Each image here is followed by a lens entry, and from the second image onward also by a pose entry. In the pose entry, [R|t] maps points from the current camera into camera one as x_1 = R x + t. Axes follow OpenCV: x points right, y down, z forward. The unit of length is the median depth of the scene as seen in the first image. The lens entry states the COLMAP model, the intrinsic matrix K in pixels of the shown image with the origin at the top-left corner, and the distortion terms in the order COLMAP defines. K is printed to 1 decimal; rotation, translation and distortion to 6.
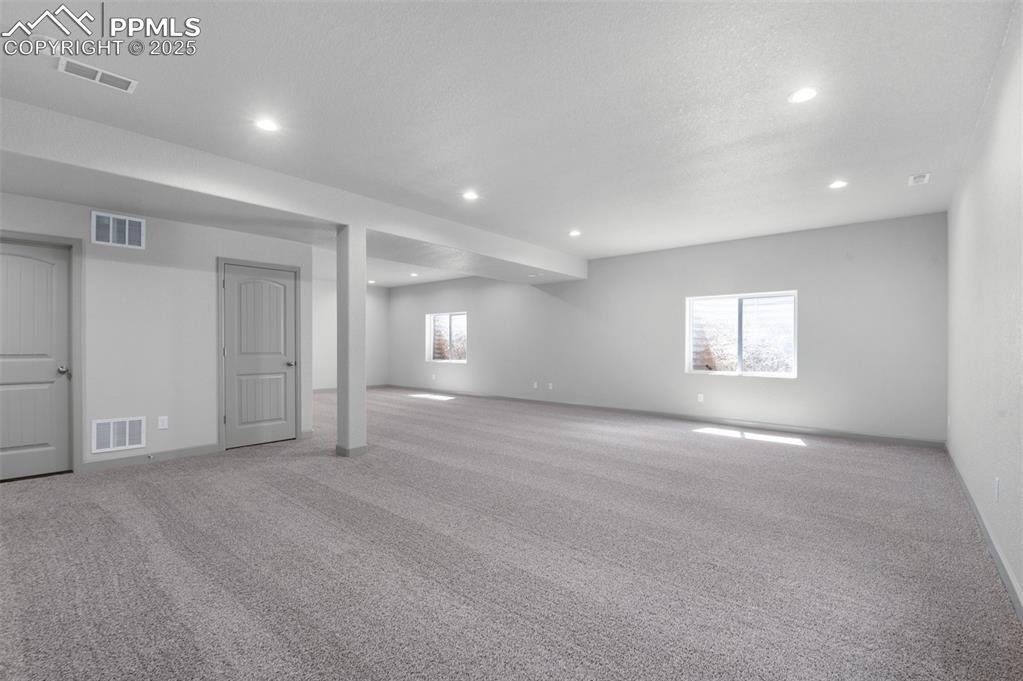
lens RADIAL K [[445.5, 0, 515.6], [0, 445.5, 351.9], [0, 0, 1]] dist [-0.001162, -0.001536]
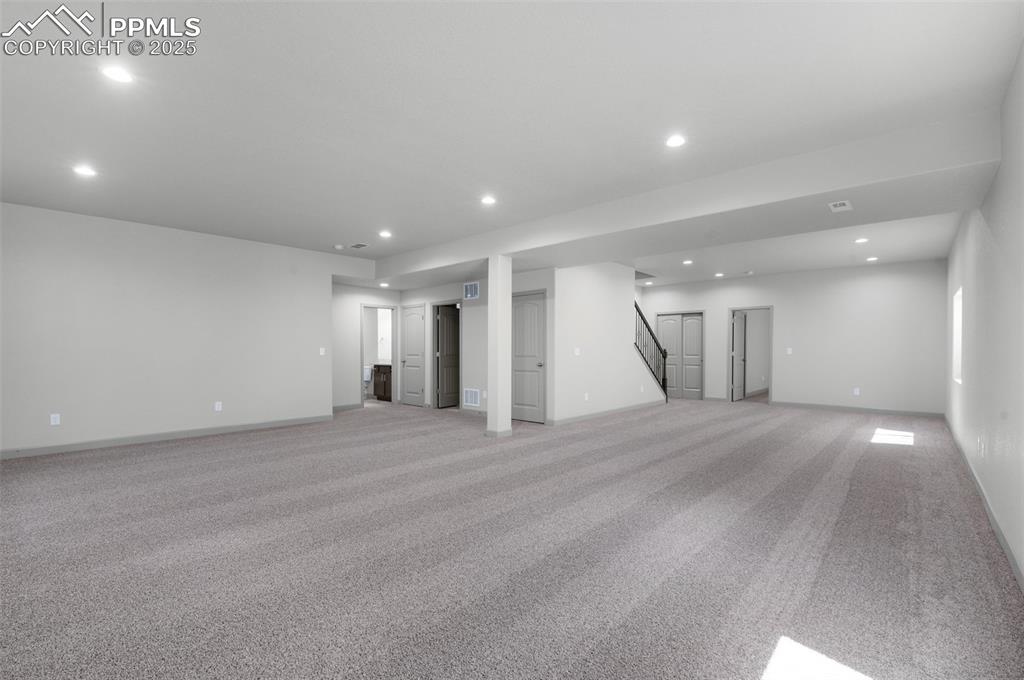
lens RADIAL K [[445.9, 0, 516.1], [0, 445.9, 351.4], [0, 0, 1]] dist [-0.001162, -0.001536]
pose [[-0.011666, 0.001424, -0.999931, 0.860267], [-0.017644, 0.999843, 0.001629, -0.014277], [0.999776, 0.017662, -0.011639, 1.037528]]
